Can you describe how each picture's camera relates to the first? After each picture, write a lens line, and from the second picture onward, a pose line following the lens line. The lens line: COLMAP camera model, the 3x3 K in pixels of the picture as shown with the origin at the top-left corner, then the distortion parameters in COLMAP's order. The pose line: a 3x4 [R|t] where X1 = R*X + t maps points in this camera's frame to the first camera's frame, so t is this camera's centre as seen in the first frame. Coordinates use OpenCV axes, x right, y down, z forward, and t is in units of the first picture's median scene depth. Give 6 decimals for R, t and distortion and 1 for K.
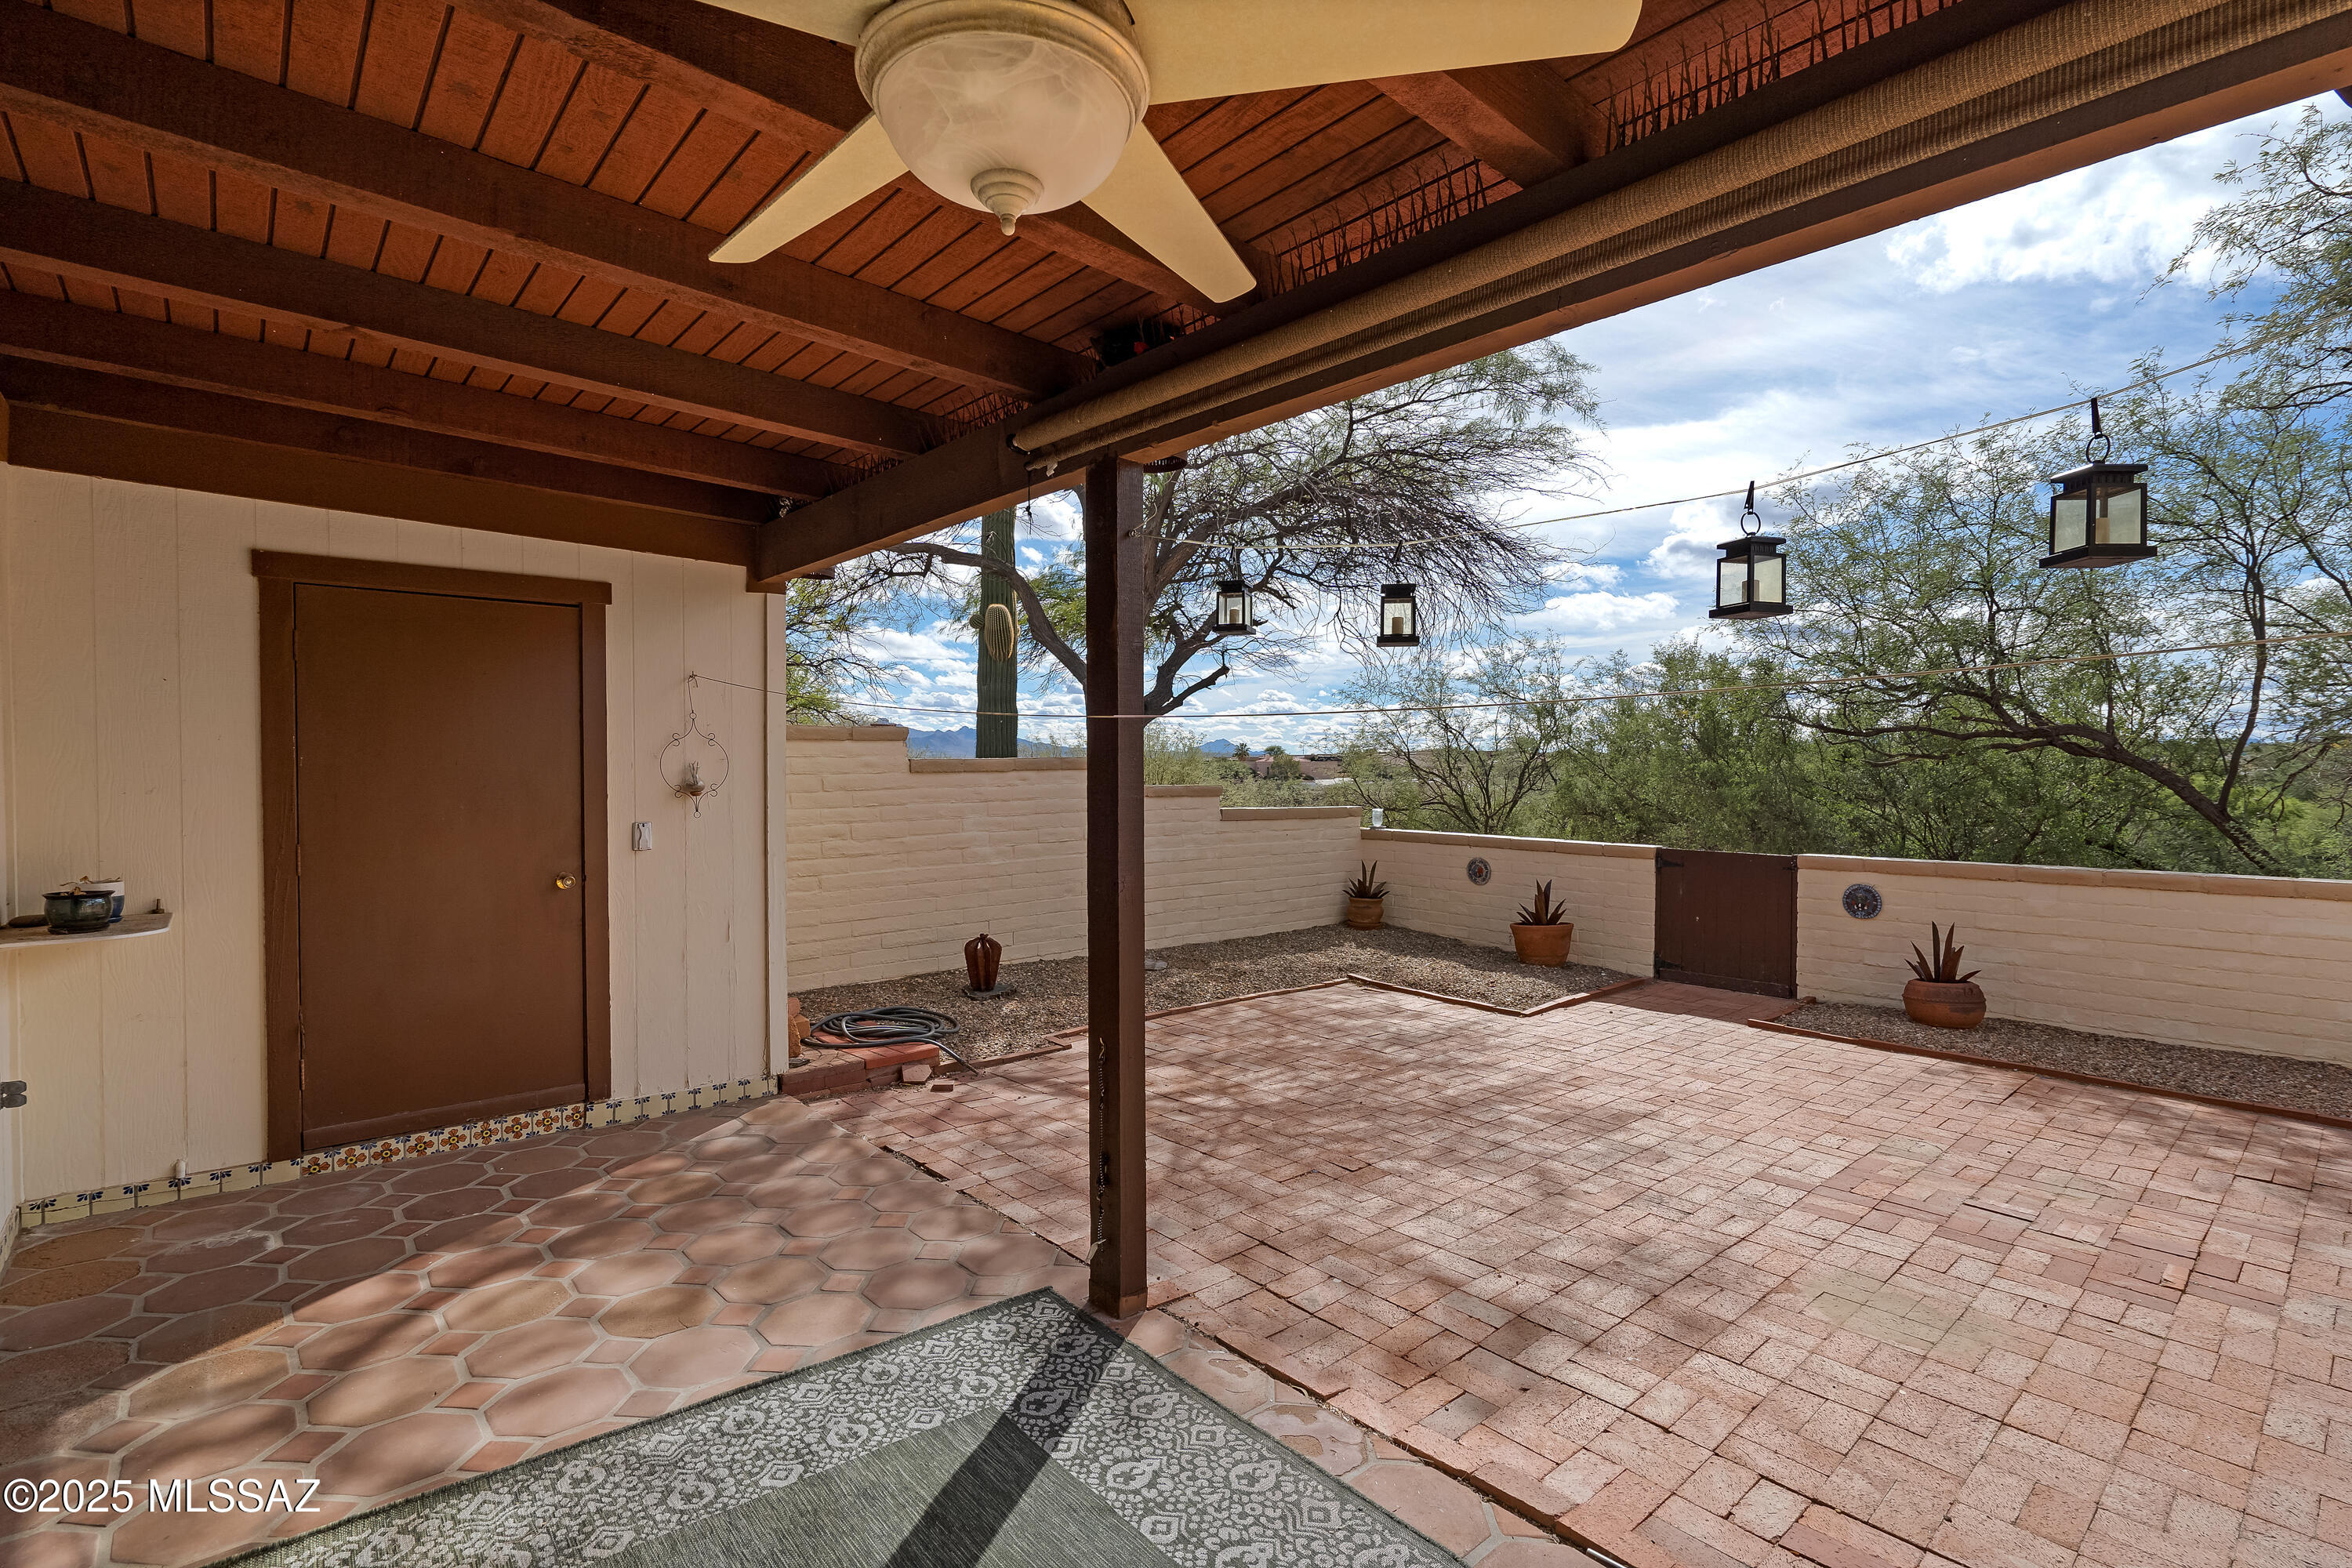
lens RADIAL K [[1086.7, 0, 1198.3], [0, 1086.7, 780.0], [0, 0, 1]] dist [-0.005794, 0.002261]
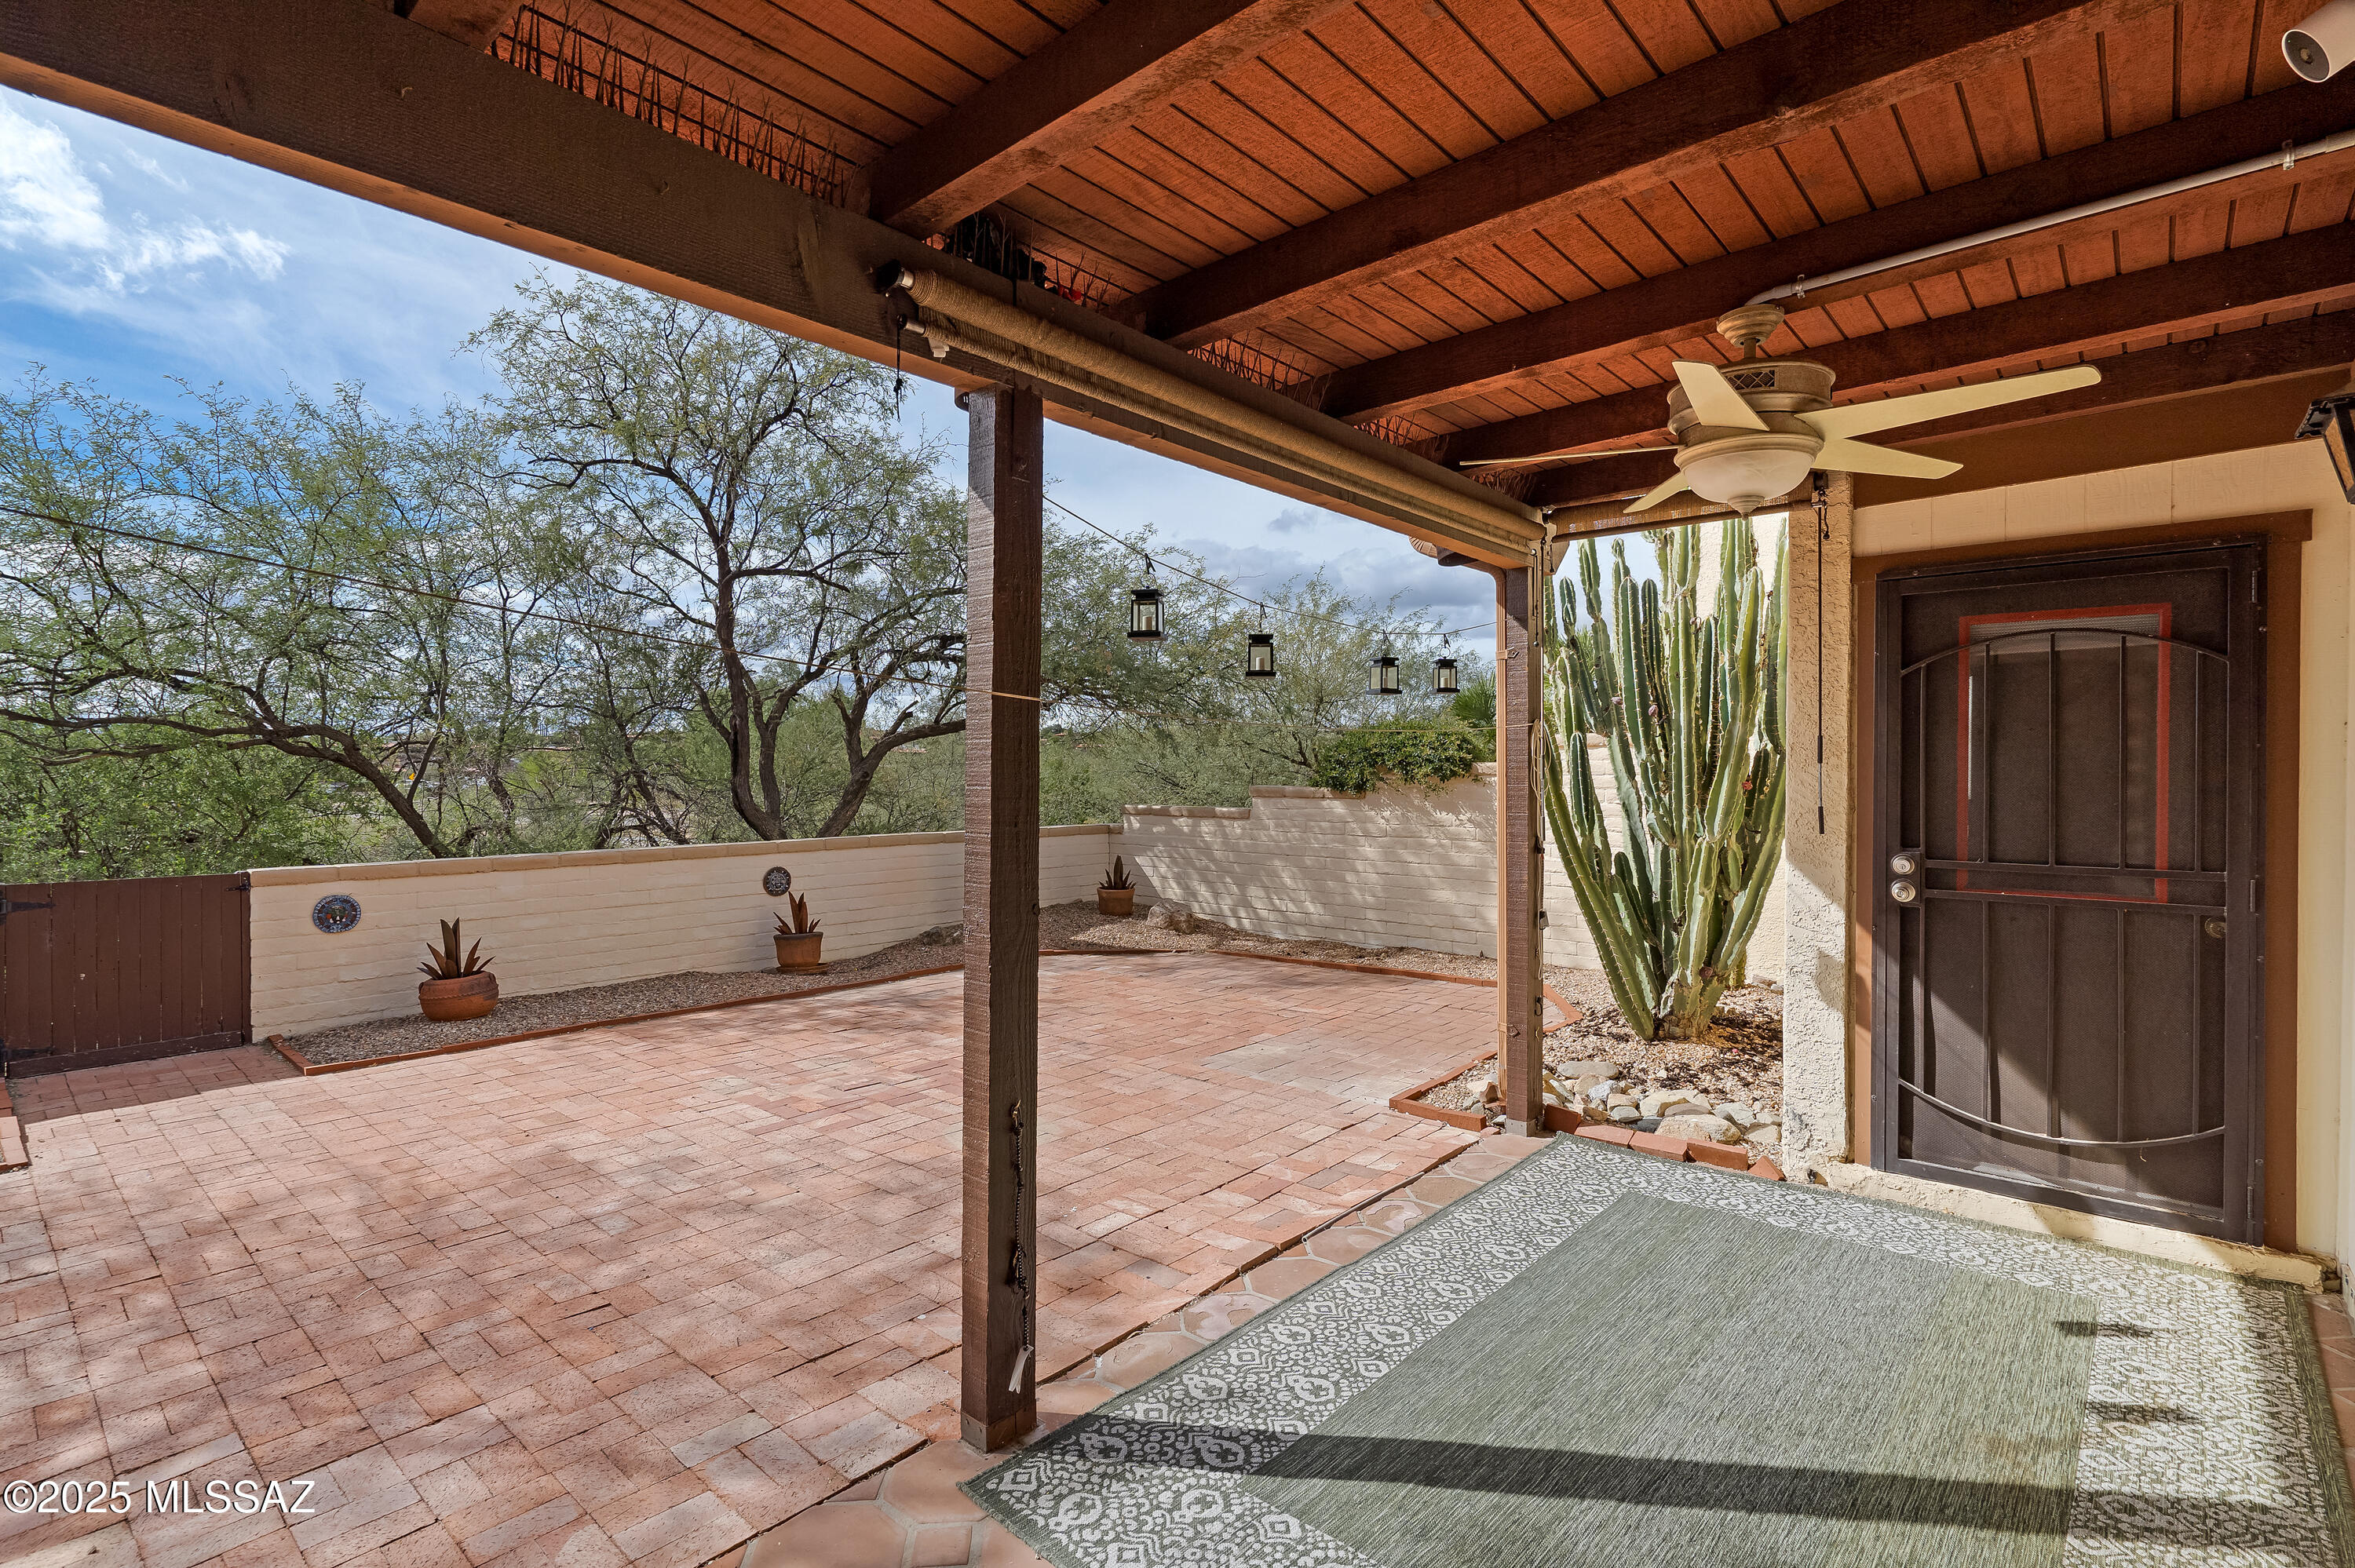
lens RADIAL K [[1087.9, 0, 1163.9], [0, 1087.9, 796.6], [0, 0, 1]] dist [-0.005794, 0.002261]
pose [[-0.100064, -0.025118, 0.994664, -0.481992], [0.008112, 0.999627, 0.026060, -0.006847], [-0.994948, 0.010677, -0.099823, 0.519980]]
